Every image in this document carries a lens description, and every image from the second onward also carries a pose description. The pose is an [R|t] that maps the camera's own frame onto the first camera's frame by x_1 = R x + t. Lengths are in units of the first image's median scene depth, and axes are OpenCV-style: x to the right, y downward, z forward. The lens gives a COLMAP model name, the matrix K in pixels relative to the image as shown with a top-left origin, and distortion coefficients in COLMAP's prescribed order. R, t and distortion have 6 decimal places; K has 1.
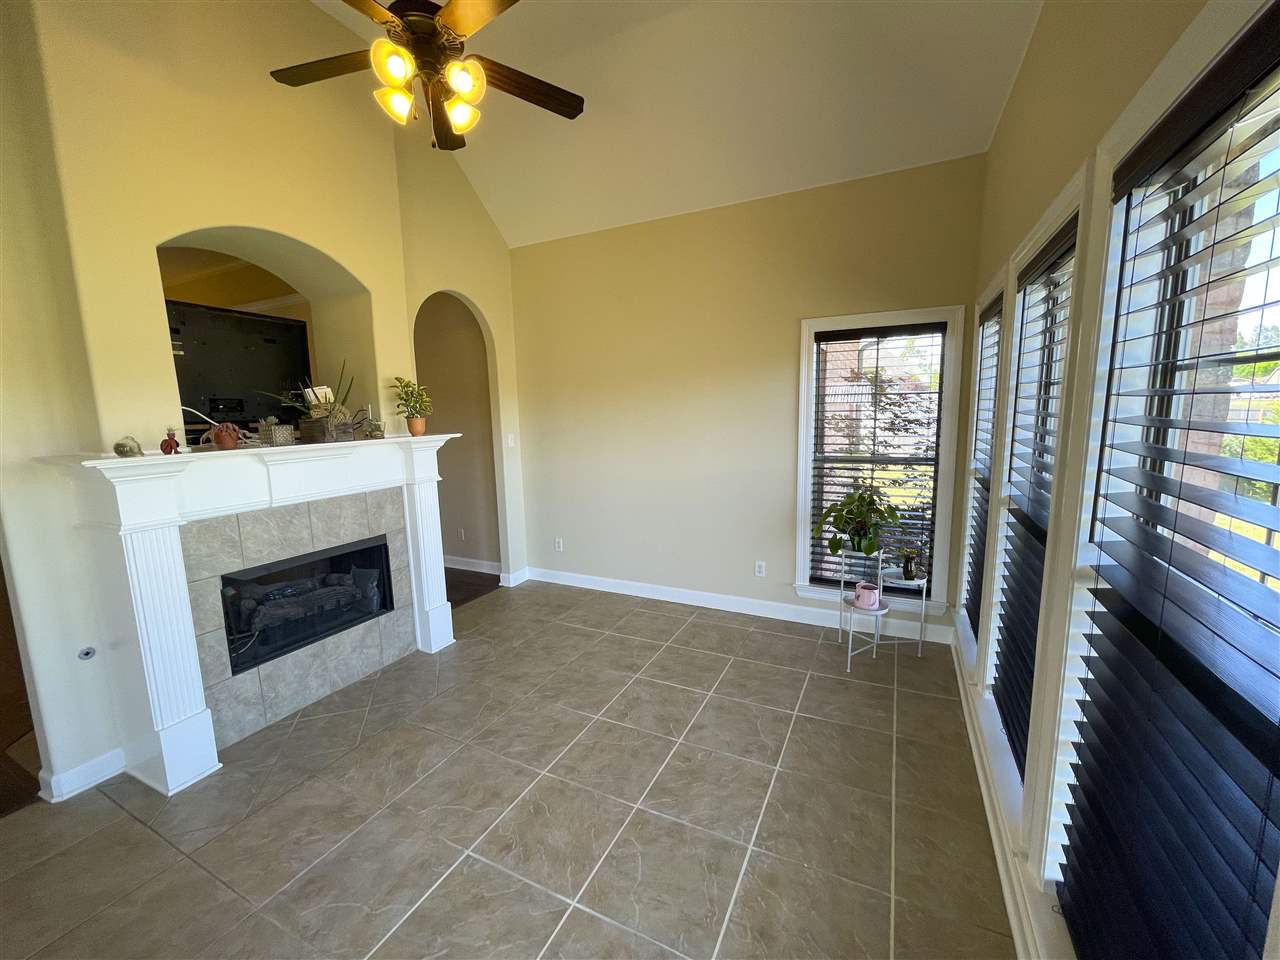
lens RADIAL K [[513.4, 0, 640.0], [0, 513.4, 480.0], [0, 0, 1]] dist [-0.006262, 0.000376]
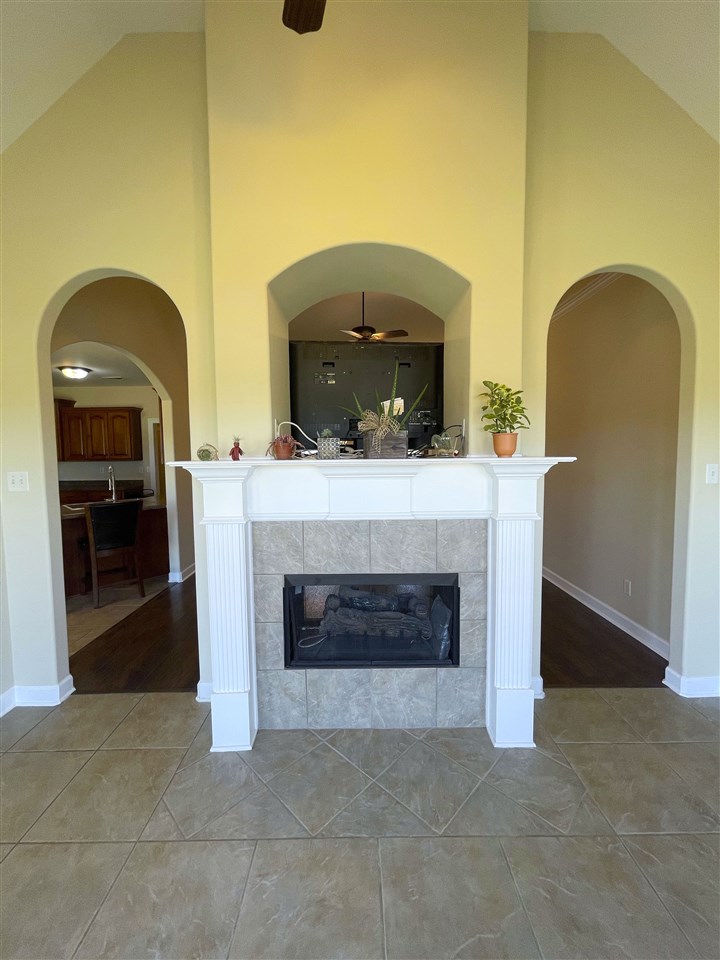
lens RADIAL K [[385.0, 0, 358.2], [0, 385.0, 474.9], [0, 0, 1]] dist [-0.006262, 0.000376]
pose [[0.440828, 0.073708, -0.894560, -0.025138], [-0.123183, 0.992161, 0.021047, -0.050165], [0.889099, 0.100916, 0.446452, 0.615822]]
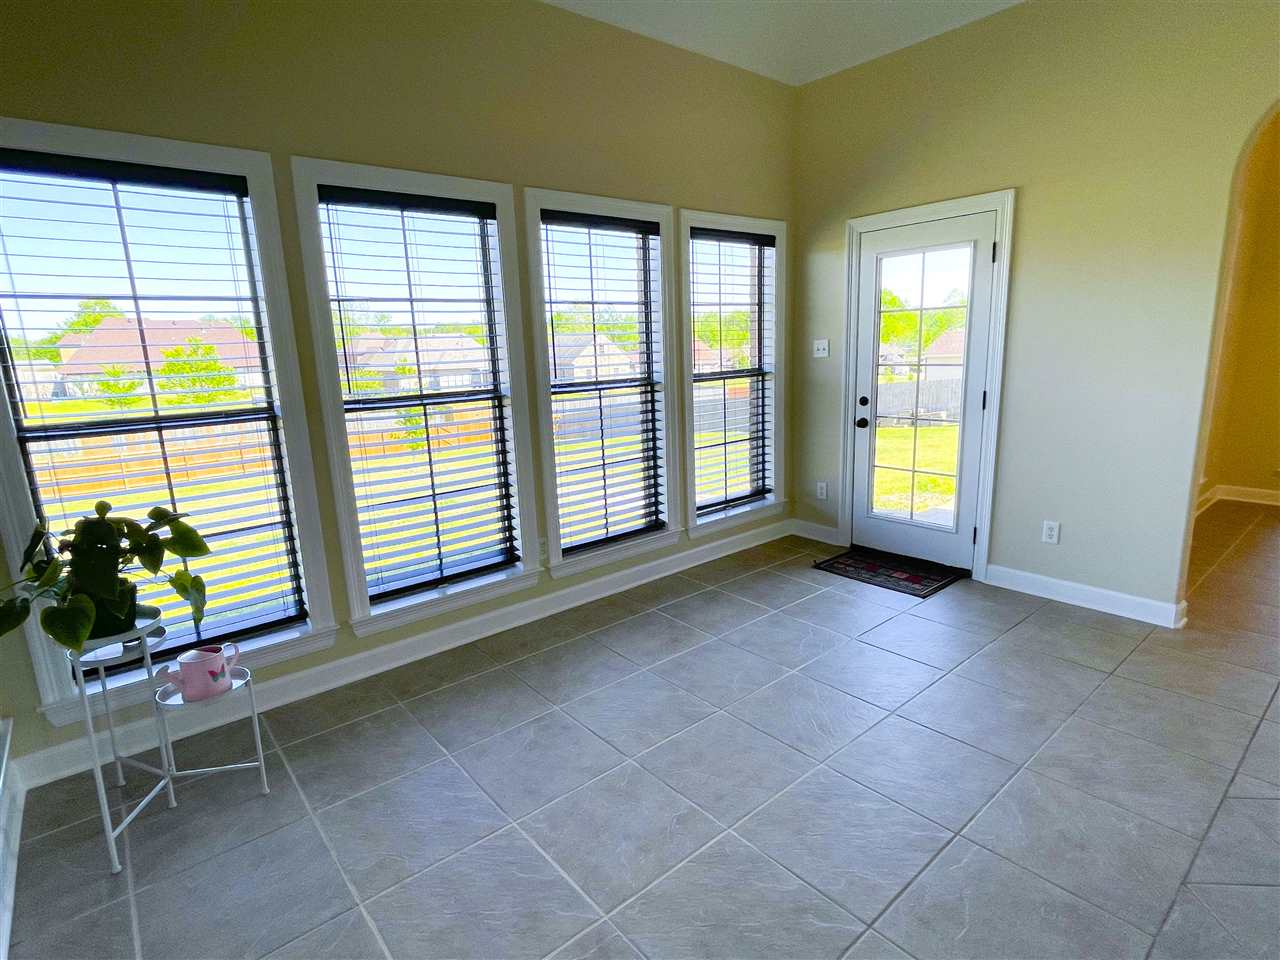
lens RADIAL K [[668.9, 0, 640.0], [0, 668.9, 480.0], [0, 0, 1]] dist [-0.003066, -0.000373]
pose [[-0.913592, -0.029387, 0.405569, -0.256194], [0.110109, 0.942245, 0.316307, -0.132366], [-0.391441, 0.333632, -0.857592, 1.404619]]
